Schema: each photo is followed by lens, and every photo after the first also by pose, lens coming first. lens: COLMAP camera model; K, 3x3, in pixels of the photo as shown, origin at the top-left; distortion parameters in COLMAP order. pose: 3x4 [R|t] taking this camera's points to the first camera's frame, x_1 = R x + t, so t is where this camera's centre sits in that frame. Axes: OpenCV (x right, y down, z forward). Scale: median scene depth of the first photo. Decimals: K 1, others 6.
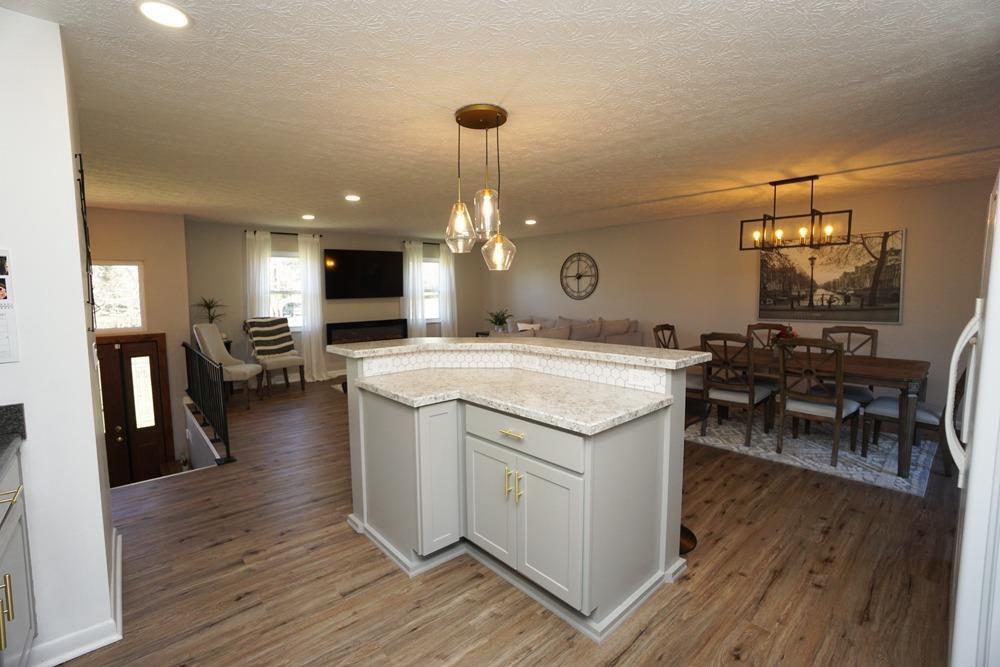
lens RADIAL K [[450.1, 0, 496.5], [0, 450.1, 331.8], [0, 0, 1]] dist [-0.020944, -0.000219]
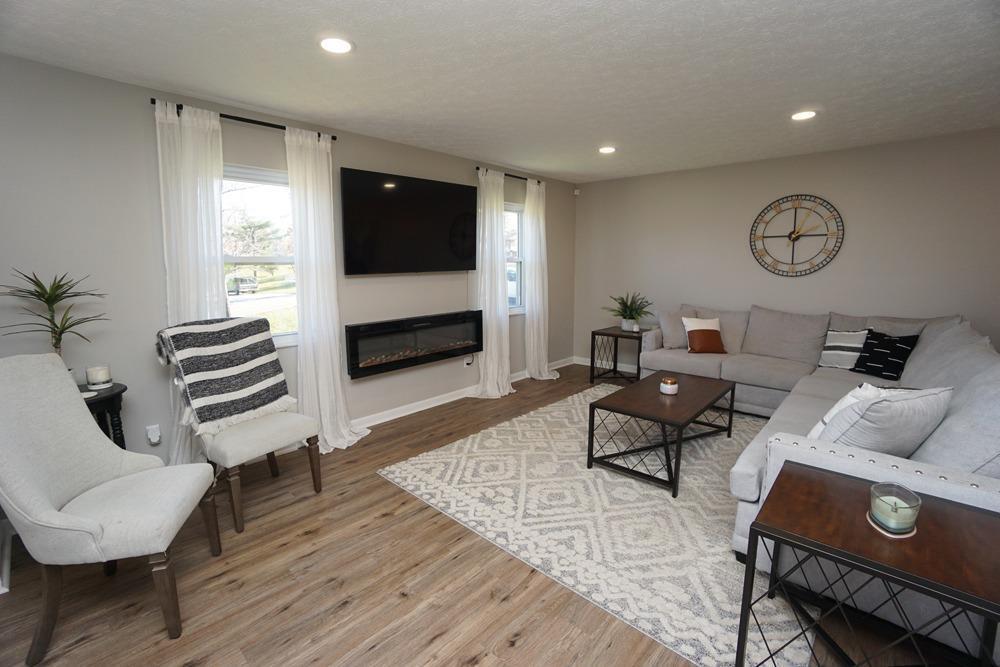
lens RADIAL K [[450.1, 0, 503.6], [0, 450.1, 332.7], [0, 0, 1]] dist [-0.020944, -0.000219]
pose [[0.994524, -0.010930, 0.103938, -0.264903], [0.004503, 0.998074, 0.061870, -0.040766], [-0.104414, -0.061063, 0.992658, 0.507142]]
